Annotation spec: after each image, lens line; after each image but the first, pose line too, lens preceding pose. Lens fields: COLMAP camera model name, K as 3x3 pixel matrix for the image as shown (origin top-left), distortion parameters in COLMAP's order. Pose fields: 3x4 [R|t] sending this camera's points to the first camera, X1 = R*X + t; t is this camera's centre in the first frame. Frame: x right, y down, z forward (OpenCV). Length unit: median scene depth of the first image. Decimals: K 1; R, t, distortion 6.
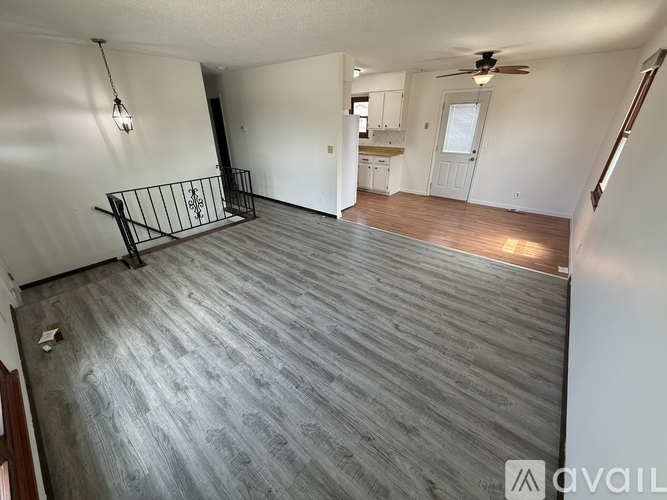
lens RADIAL K [[266.9, 0, 331.4], [0, 266.9, 249.3], [0, 0, 1]] dist [-0.001609, -0.000134]
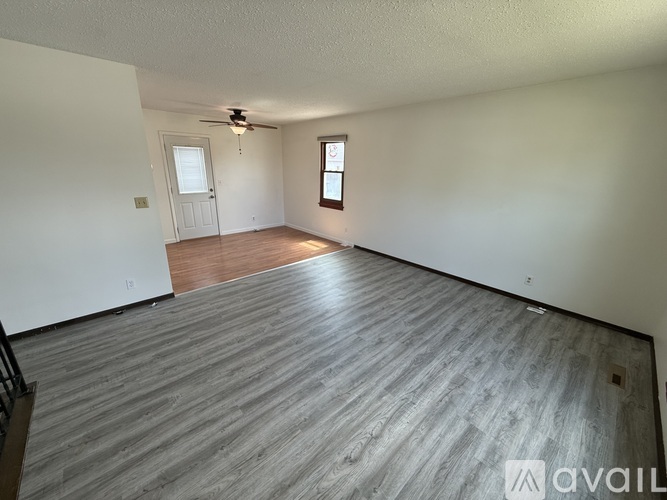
lens RADIAL K [[266.9, 0, 331.4], [0, 266.9, 249.3], [0, 0, 1]] dist [-0.001609, -0.000134]
pose [[0.140859, -0.292612, 0.945800, -0.827275], [0.416301, 0.884268, 0.211575, -0.309031], [-0.898249, 0.363935, 0.246372, 0.662673]]
